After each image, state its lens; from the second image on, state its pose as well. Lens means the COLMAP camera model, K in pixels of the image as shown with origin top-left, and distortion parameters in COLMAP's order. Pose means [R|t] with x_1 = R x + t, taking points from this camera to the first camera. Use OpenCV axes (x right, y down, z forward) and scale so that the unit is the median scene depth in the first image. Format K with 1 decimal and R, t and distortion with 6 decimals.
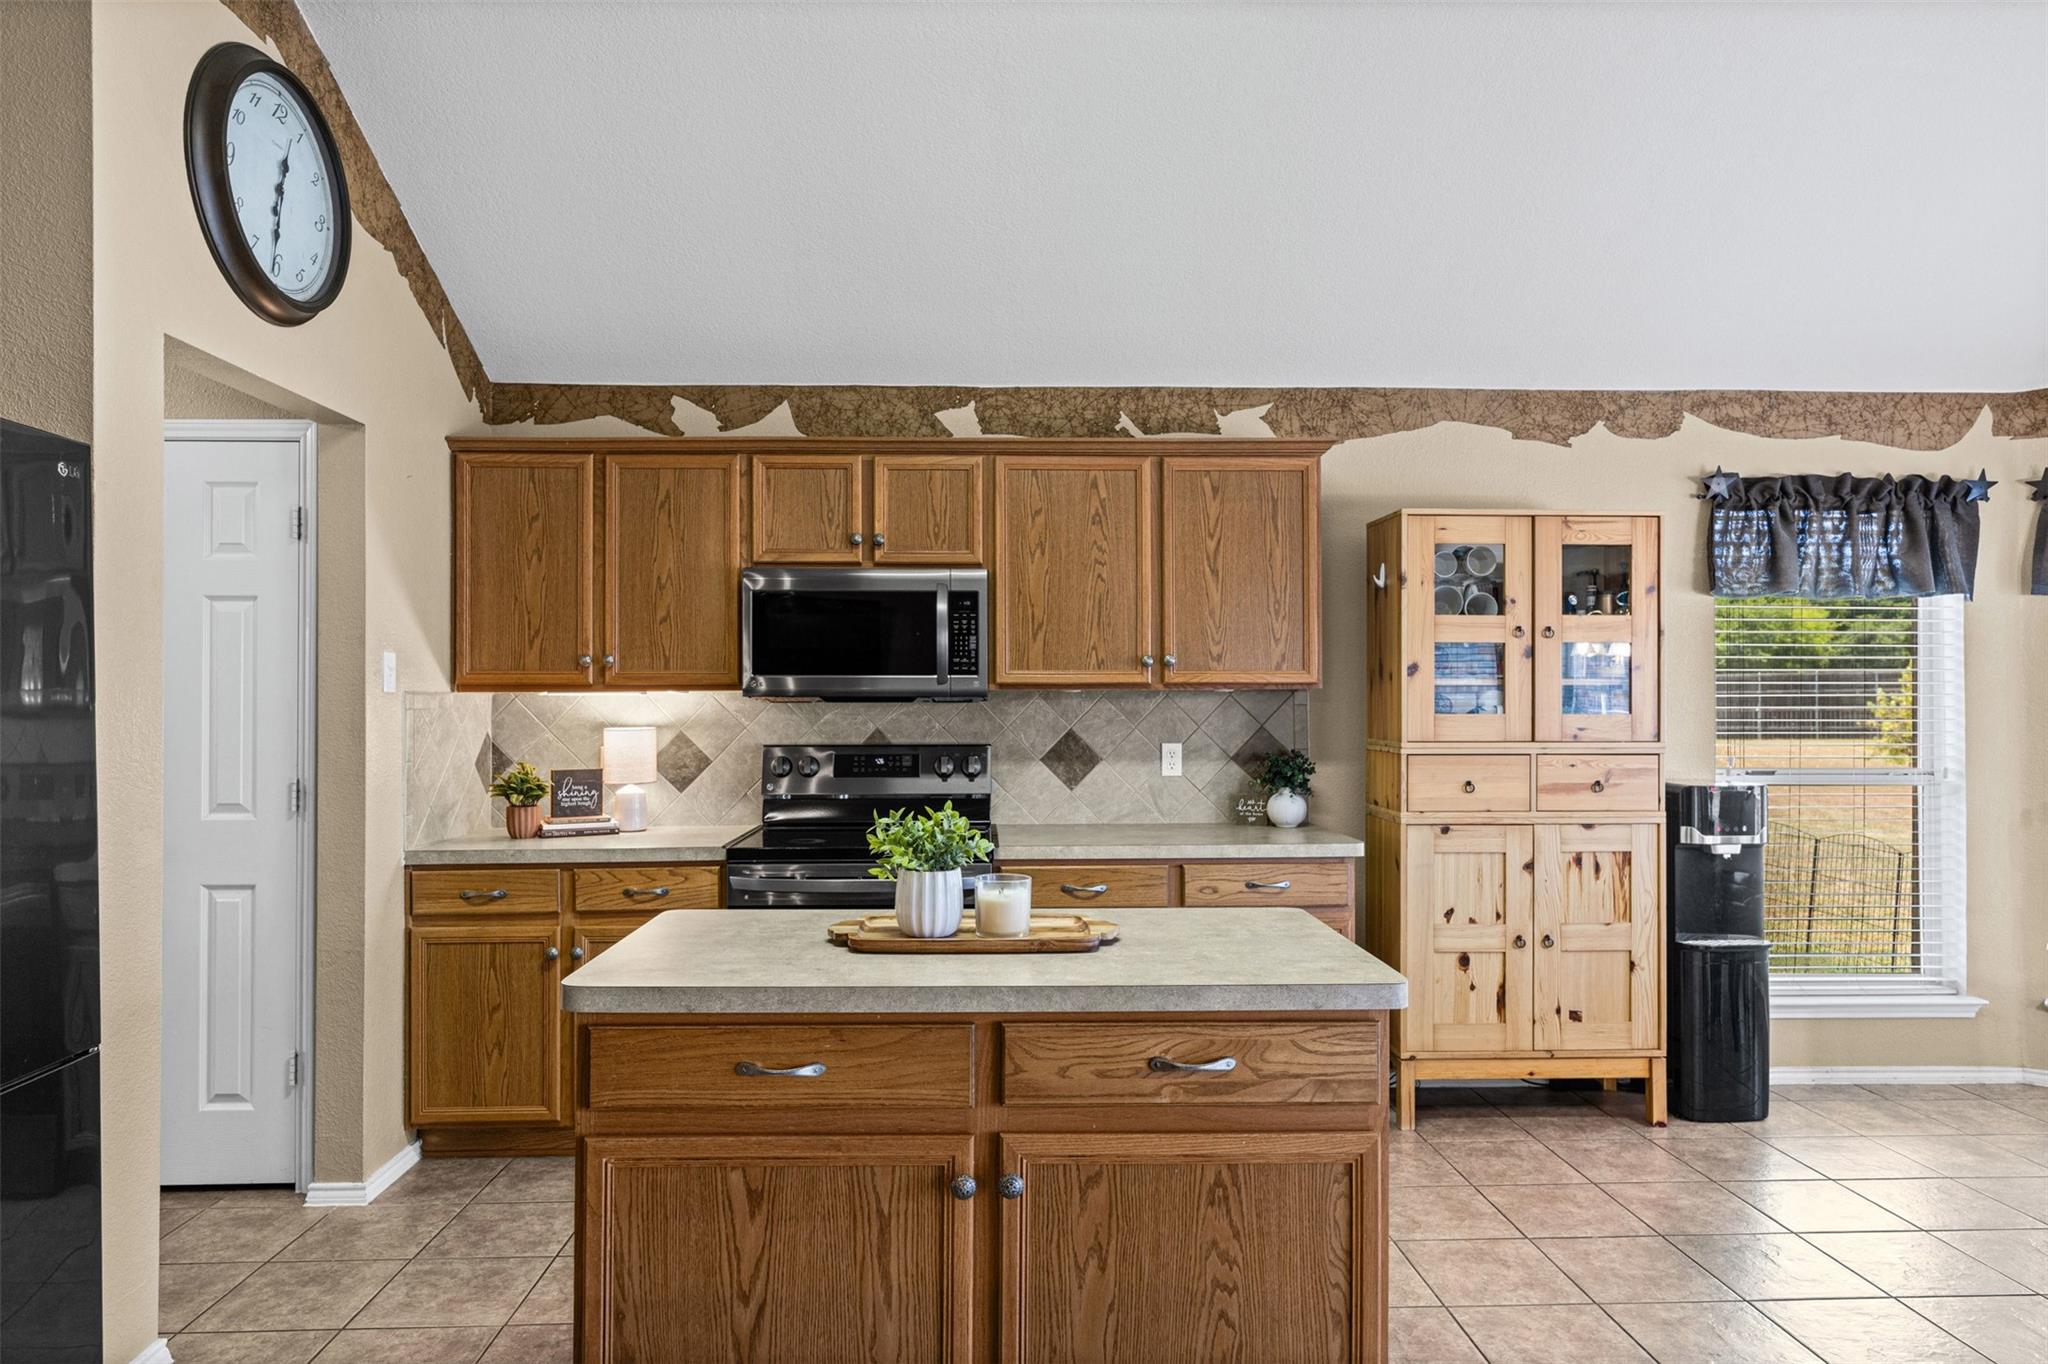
lens RADIAL K [[1255.0, 0, 1019.4], [0, 1255.0, 686.8], [0, 0, 1]] dist [0.000709, 0.001858]
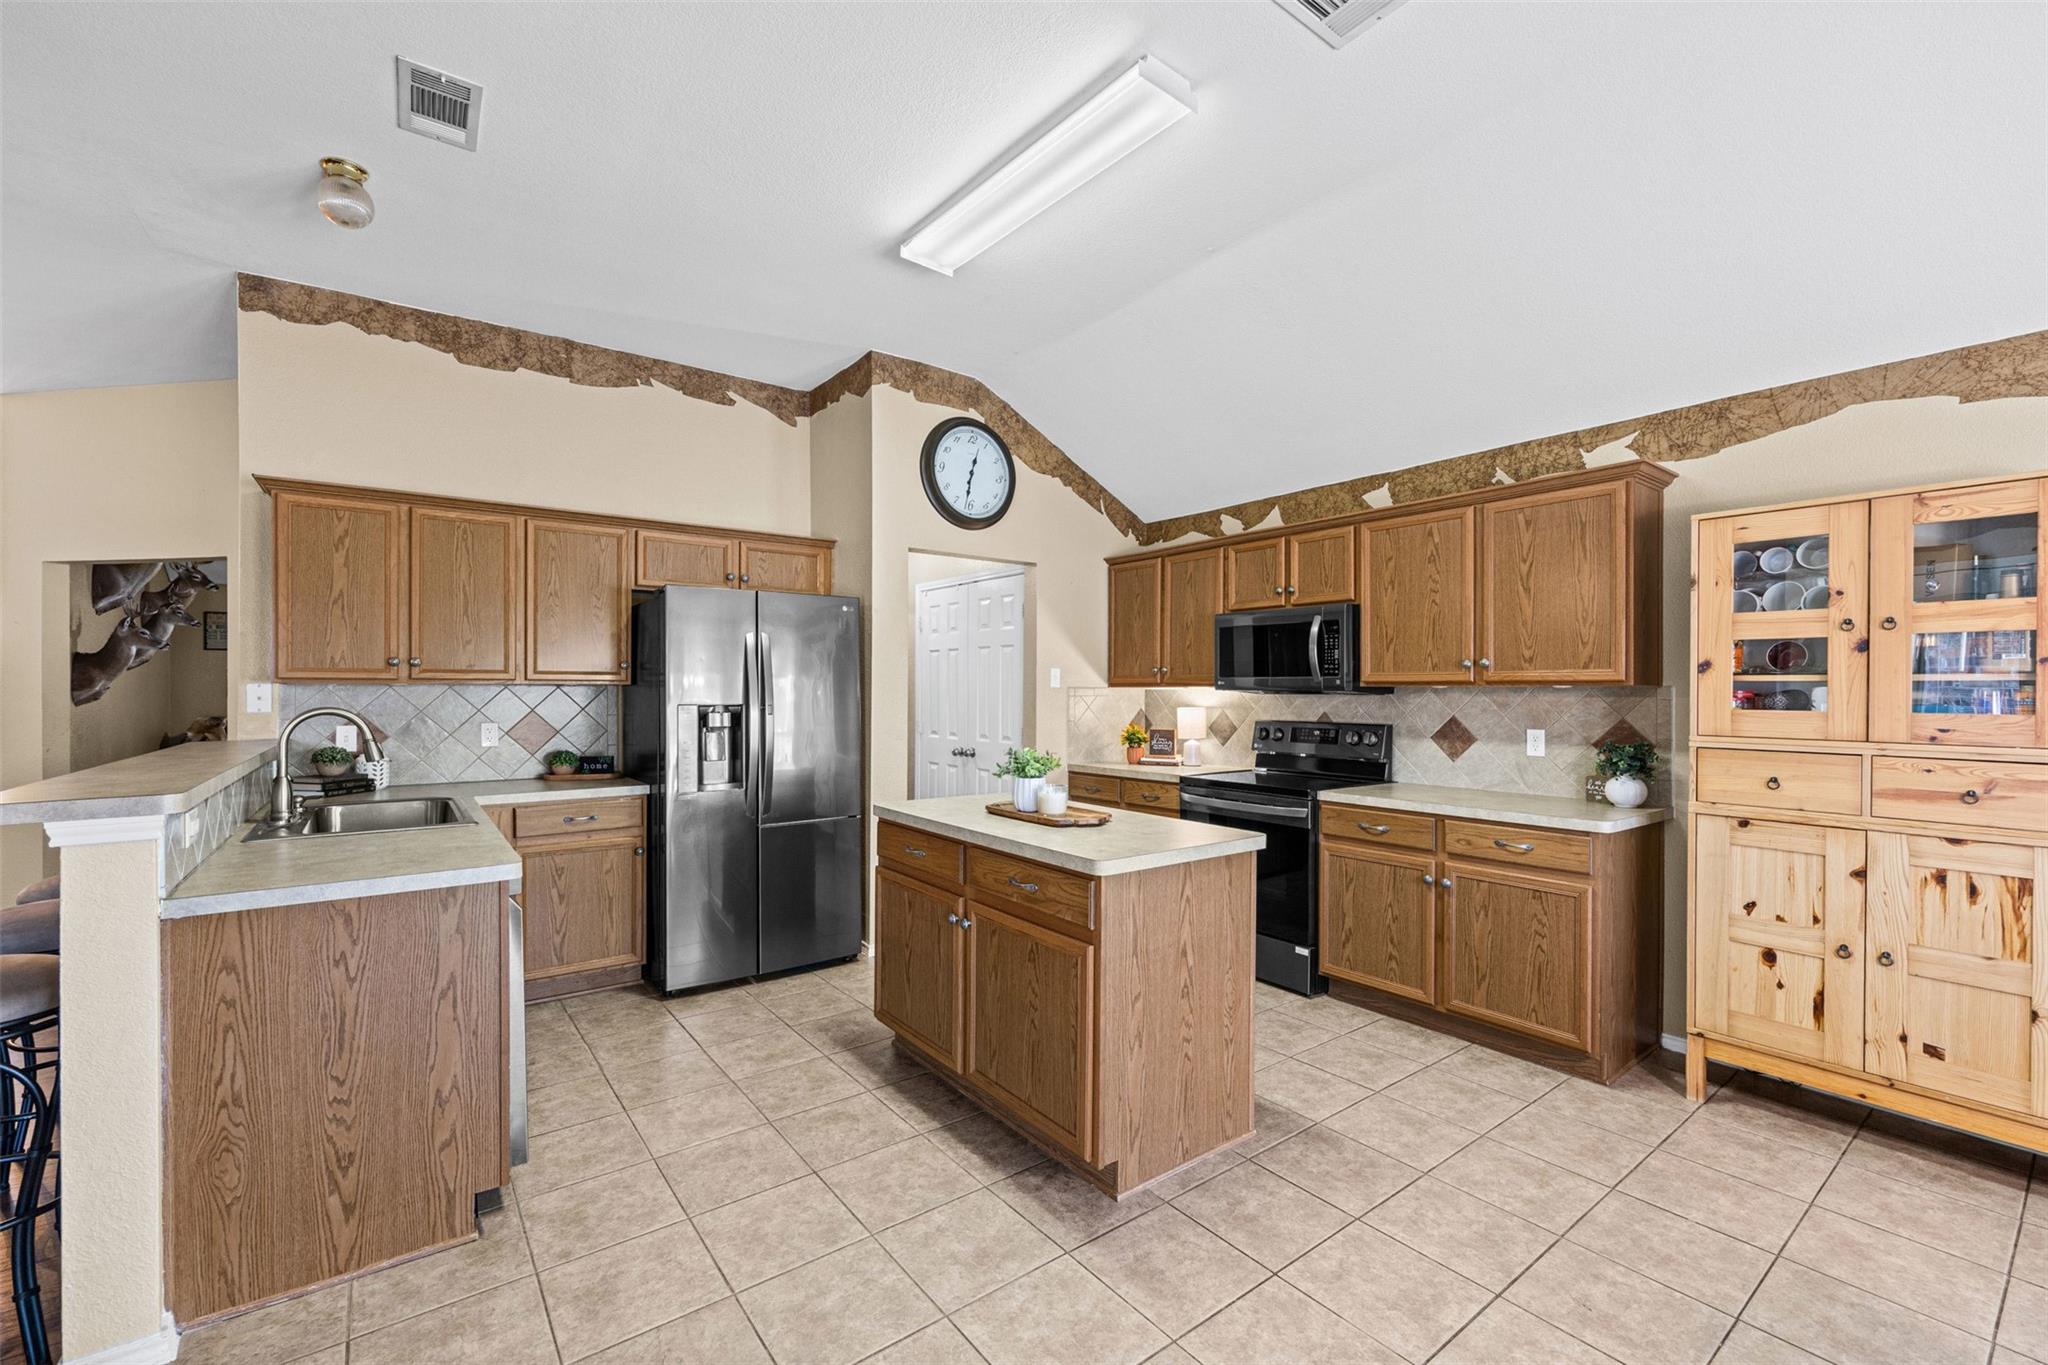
lens RADIAL K [[843.5, 0, 1020.4], [0, 843.5, 686.4], [0, 0, 1]] dist [0.000596, 0.000738]
pose [[0.577517, 0.000367, -0.816379, 0.543731], [0.002862, 0.999993, 0.002475, -0.000838], [0.816374, -0.003766, 0.577512, 0.120119]]
